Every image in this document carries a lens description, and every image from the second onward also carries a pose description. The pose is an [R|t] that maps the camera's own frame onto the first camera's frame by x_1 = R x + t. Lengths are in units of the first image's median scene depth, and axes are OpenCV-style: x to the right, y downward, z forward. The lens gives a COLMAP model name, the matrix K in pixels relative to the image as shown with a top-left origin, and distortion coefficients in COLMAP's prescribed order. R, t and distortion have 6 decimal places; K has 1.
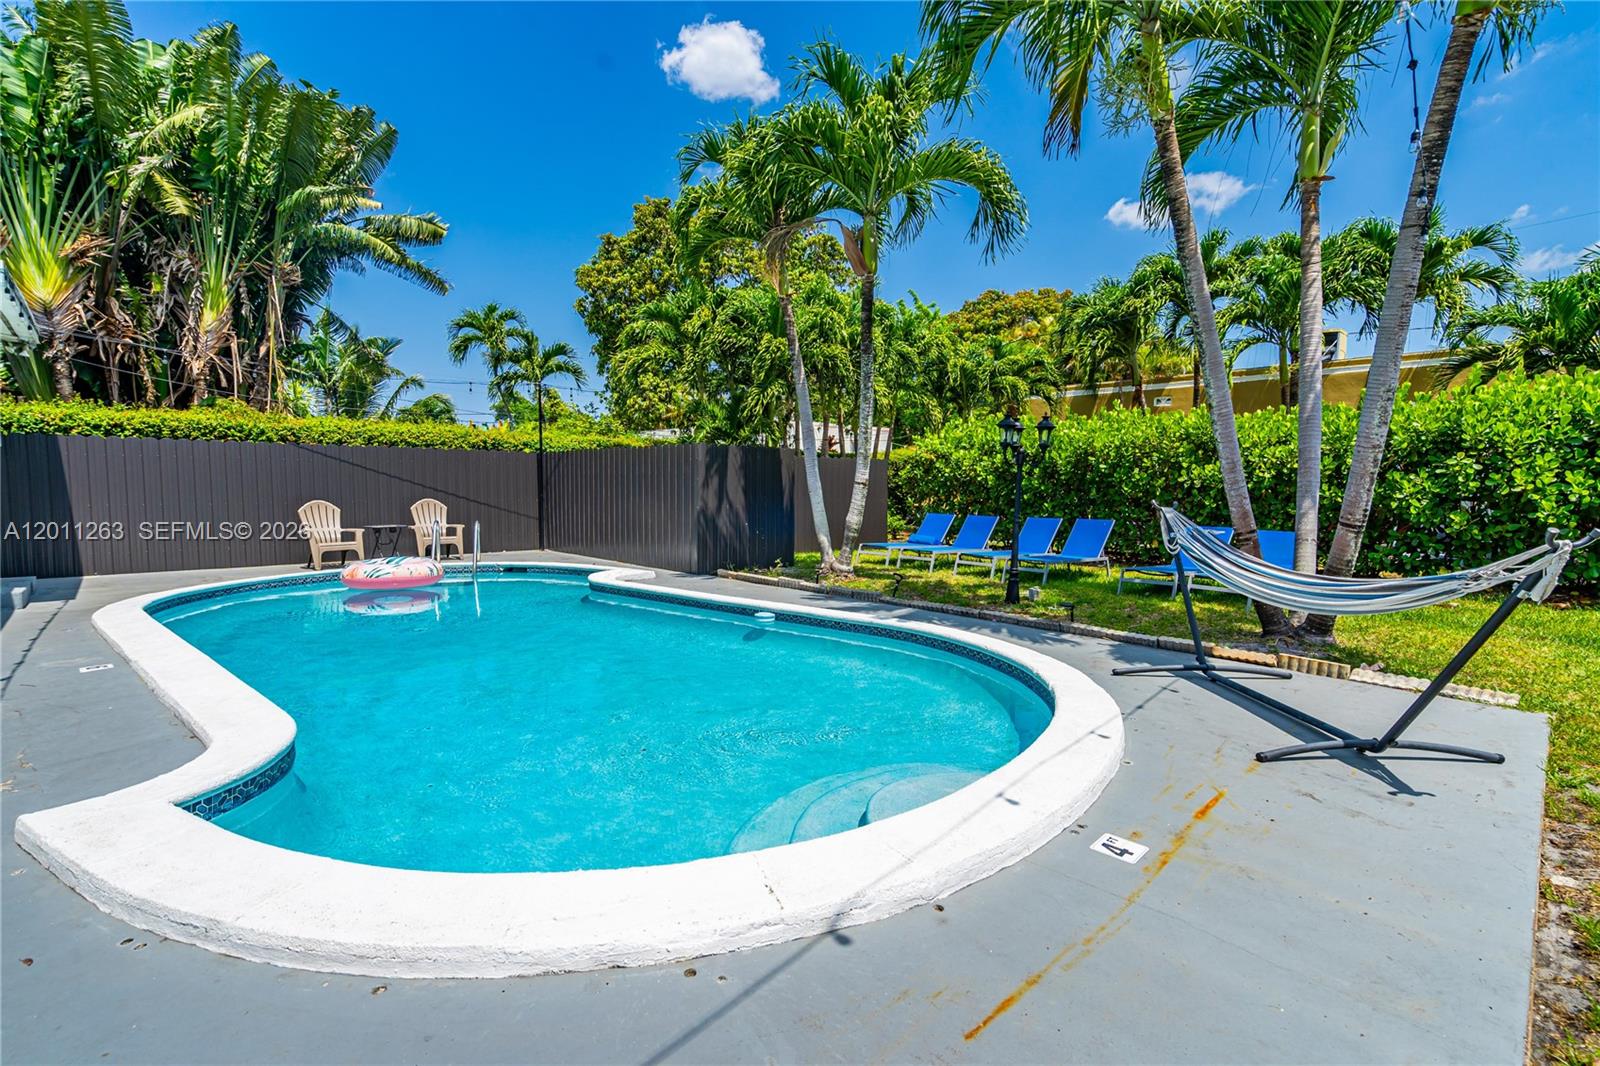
lens RADIAL K [[724.0, 0, 800.0], [0, 724.0, 533.0], [0, 0, 1]] dist [0.002580, -0.000728]
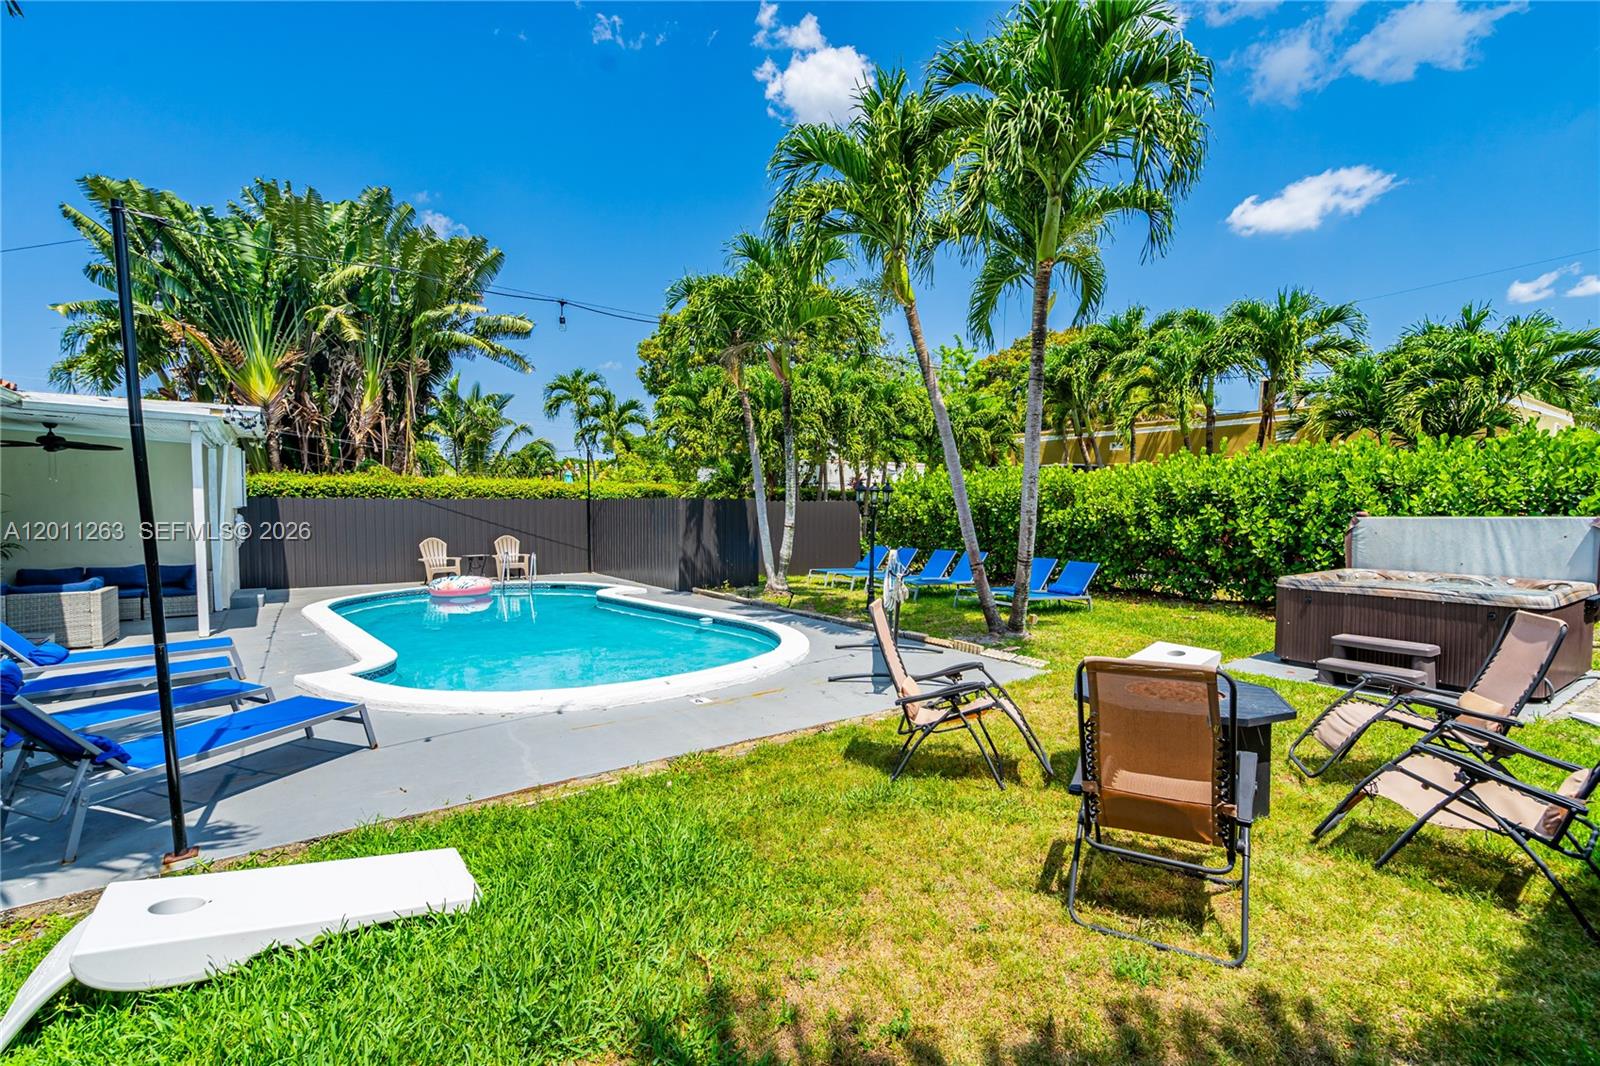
lens RADIAL K [[704.0, 0, 793.0], [0, 704.0, 535.8], [0, 0, 1]] dist [-0.003466, 0.000173]
pose [[0.990657, -0.001994, -0.136362, 0.183179], [-0.001893, 0.999596, -0.028369, -0.008219], [0.136363, 0.028362, 0.990253, -0.223317]]
